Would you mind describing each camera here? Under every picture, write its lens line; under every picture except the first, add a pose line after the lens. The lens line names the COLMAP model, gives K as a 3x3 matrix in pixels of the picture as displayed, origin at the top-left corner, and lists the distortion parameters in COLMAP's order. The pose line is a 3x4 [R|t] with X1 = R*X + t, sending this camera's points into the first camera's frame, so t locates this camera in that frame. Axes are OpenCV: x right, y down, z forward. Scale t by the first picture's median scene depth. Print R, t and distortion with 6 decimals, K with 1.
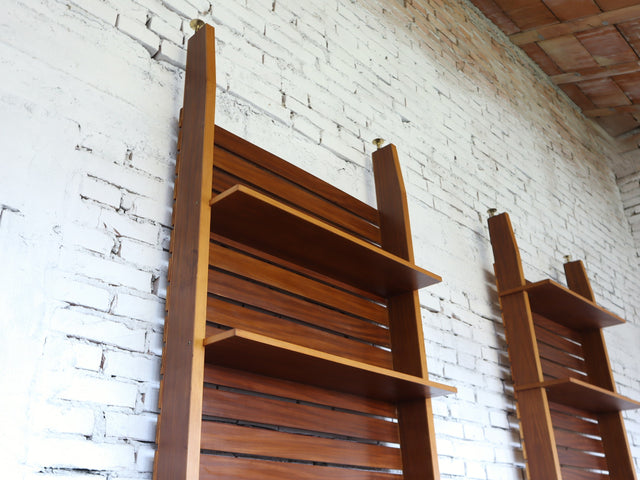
lens RADIAL K [[645.5, 0, 292.8], [0, 645.5, 232.1], [0, 0, 1]] dist [-0.003462, 0.000000]
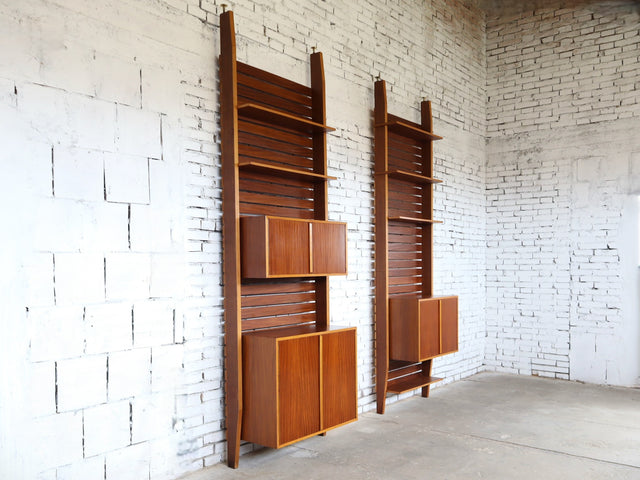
lens RADIAL K [[594.7, 0, 357.1], [0, 594.7, 272.4], [0, 0, 1]] dist [-0.019147, 0.017204]
pose [[0.987368, 0.000504, 0.158443, -0.022063], [-0.070799, 0.896012, 0.438350, -0.356552], [-0.141746, -0.444030, 0.884729, -0.963496]]
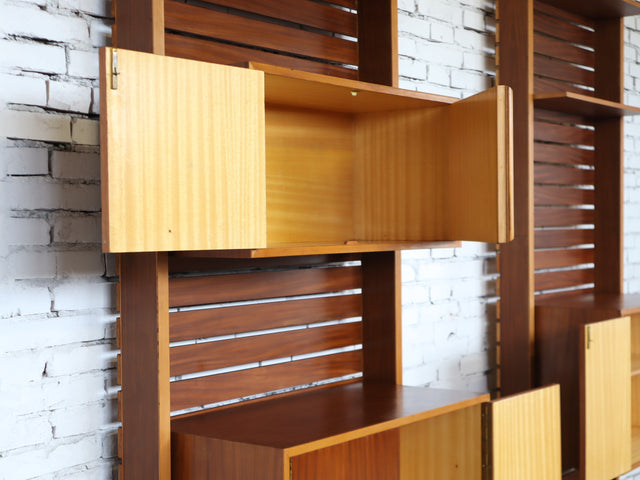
lens RADIAL K [[1071.9, 0, 313.2], [0, 1071.9, 237.7], [0, 0, 1]] dist [0.014800, 0.000000]
pose [[0.990380, 0.003837, 0.138323, -0.082370], [-0.065474, 0.893632, 0.443998, -0.063821], [-0.121906, -0.448783, 0.885287, -0.356674]]
